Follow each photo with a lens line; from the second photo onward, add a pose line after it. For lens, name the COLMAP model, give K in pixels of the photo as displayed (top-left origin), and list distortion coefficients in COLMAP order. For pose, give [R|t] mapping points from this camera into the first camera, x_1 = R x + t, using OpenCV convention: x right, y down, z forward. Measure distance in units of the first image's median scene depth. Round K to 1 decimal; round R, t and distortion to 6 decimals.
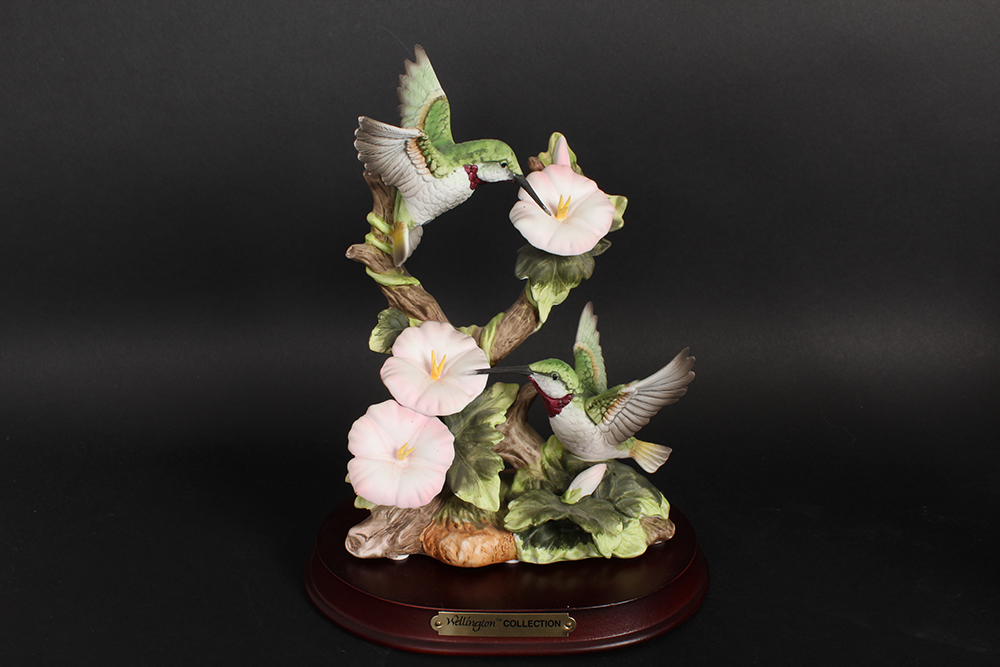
lens RADIAL K [[1165.0, 0, 492.0], [0, 1165.0, 328.4], [0, 0, 1]] dist [-0.088904, 0.000000]
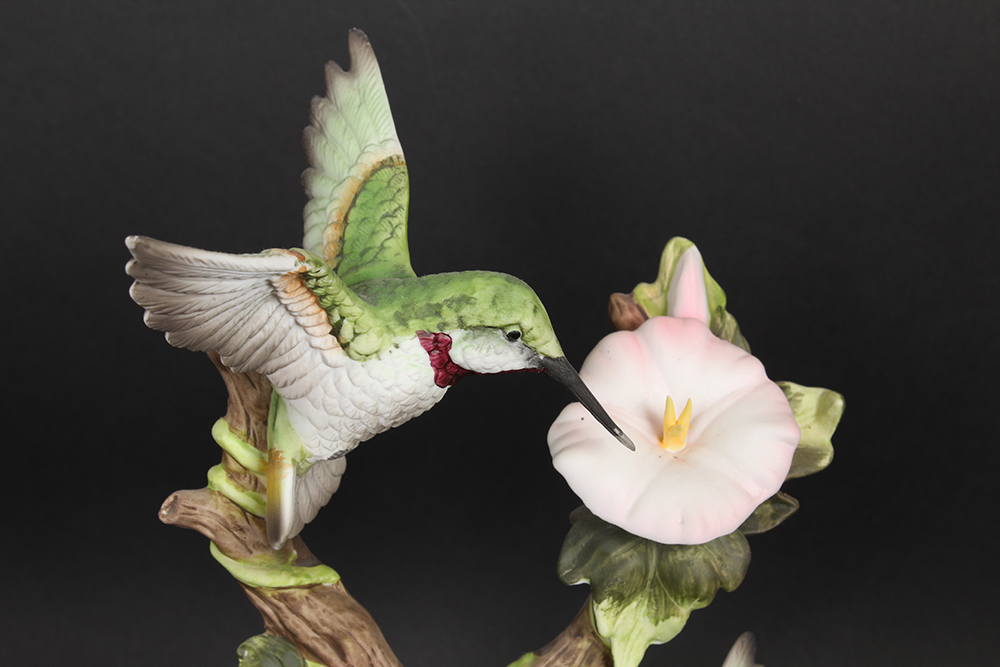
lens RADIAL K [[2215.0, 0, 510.3], [0, 2215.0, 336.4], [0, 0, 1]] dist [0.053567, 0.000000]
pose [[0.987634, 0.046597, -0.149695, 0.123955], [-0.050357, 0.998501, -0.021428, -0.118032], [0.148472, 0.028701, 0.988500, 0.199122]]
